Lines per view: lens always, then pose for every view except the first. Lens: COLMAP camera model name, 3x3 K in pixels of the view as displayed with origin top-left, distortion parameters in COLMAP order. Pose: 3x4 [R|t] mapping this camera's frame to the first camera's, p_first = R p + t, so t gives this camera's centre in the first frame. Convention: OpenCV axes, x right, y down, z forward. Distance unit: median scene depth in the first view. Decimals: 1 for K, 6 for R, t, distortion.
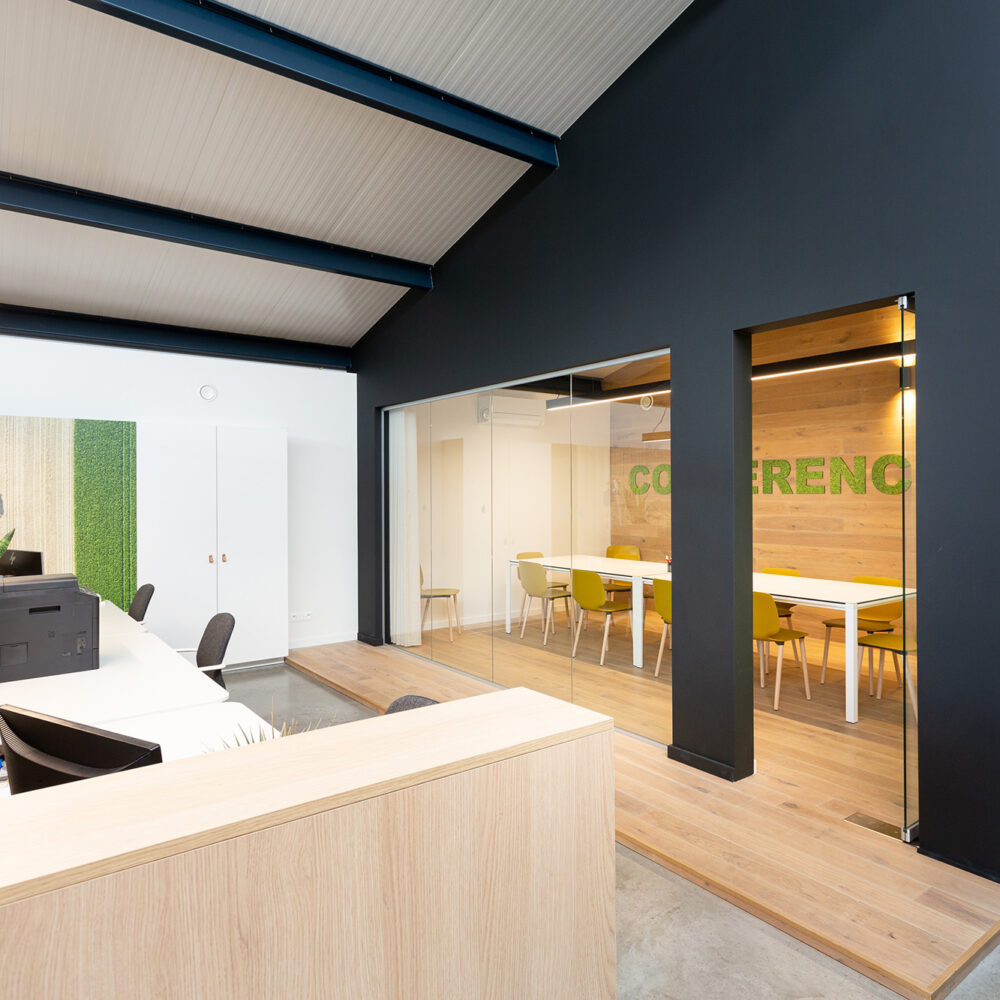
lens RADIAL K [[714.7, 0, 502.5], [0, 714.7, 492.9], [0, 0, 1]] dist [0.008006, 0.003799]
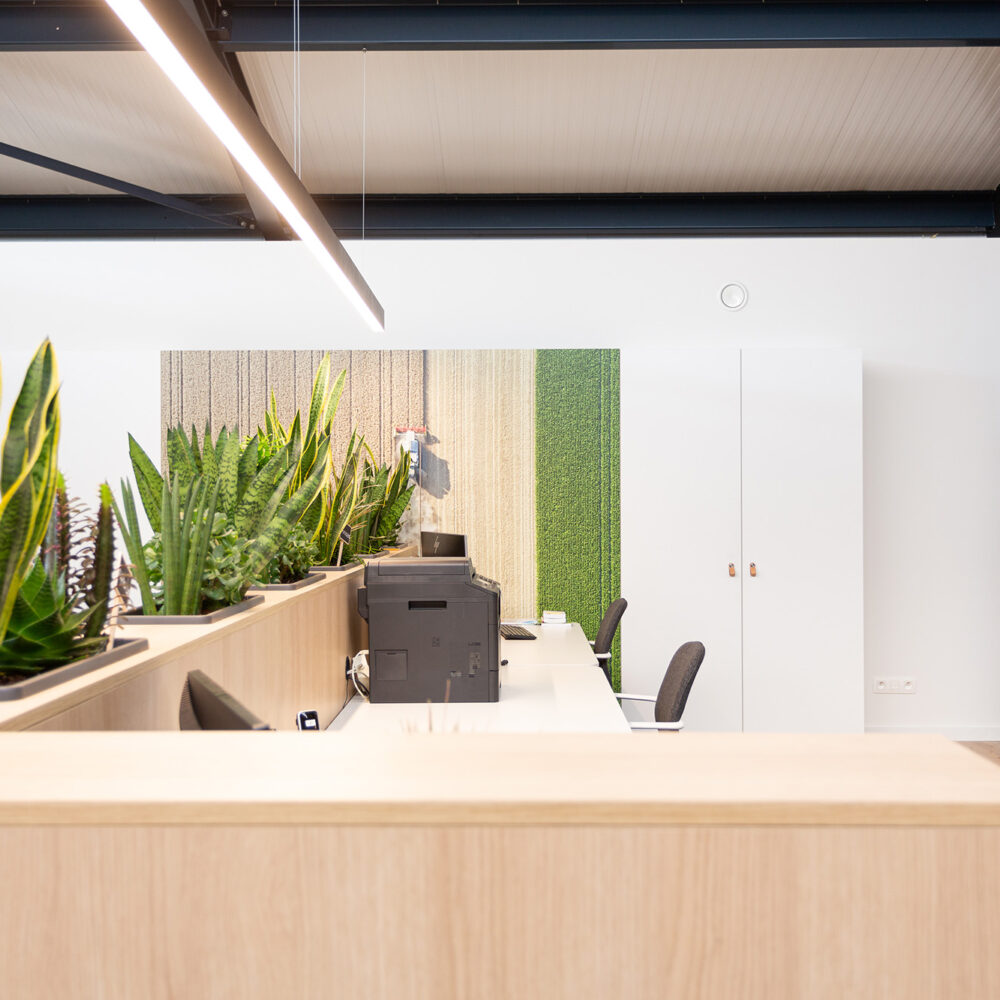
lens RADIAL K [[1240.5, 0, 501.4], [0, 1240.5, 498.1], [0, 0, 1]] dist [0.024296, 0.000000]
pose [[0.797012, 0.003002, -0.603956, 0.363779], [-0.001506, 0.999994, 0.002982, 0.151872], [0.603961, -0.001467, 0.797012, 0.257544]]
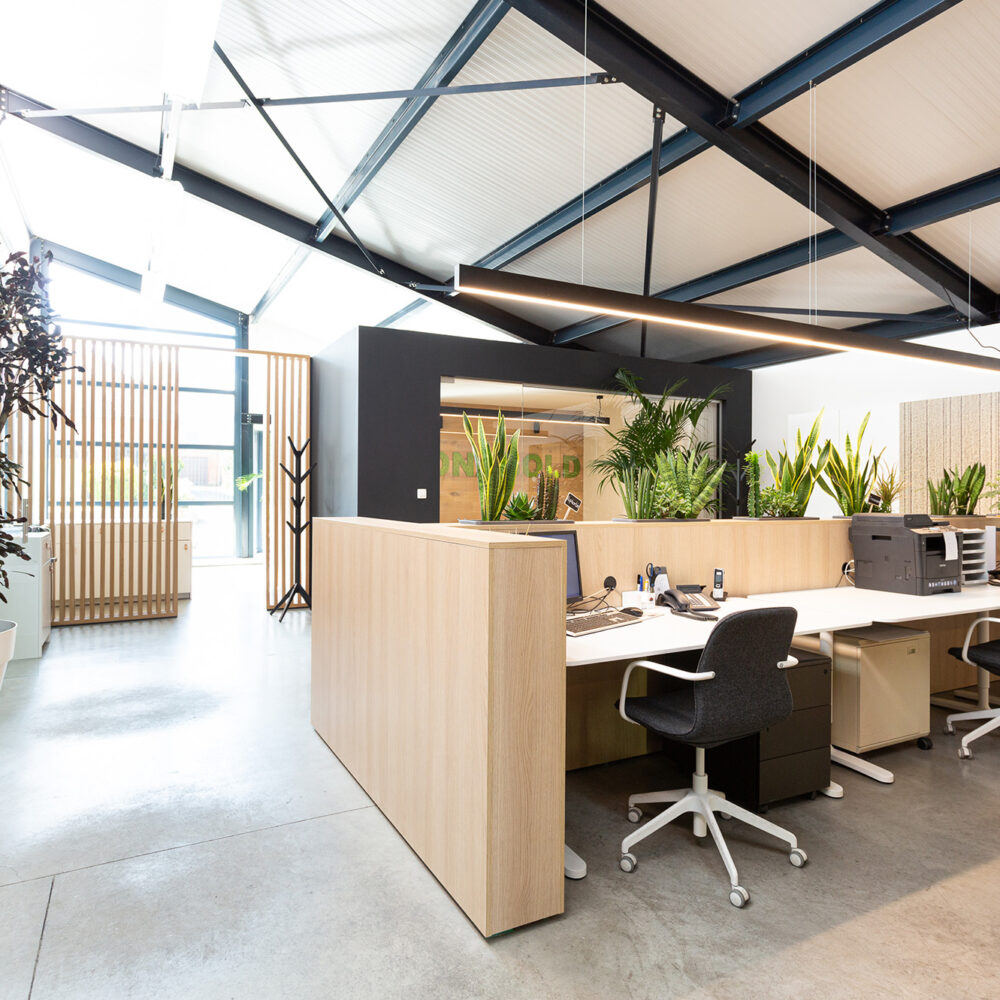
lens RADIAL K [[714.7, 0, 498.2], [0, 714.7, 496.9], [0, 0, 1]] dist [0.008006, 0.003799]
pose [[-0.154717, 0.011226, -0.987895, 1.880589], [-0.008684, 0.999881, 0.012723, 0.216581], [0.987921, 0.010548, -0.154602, 1.417408]]
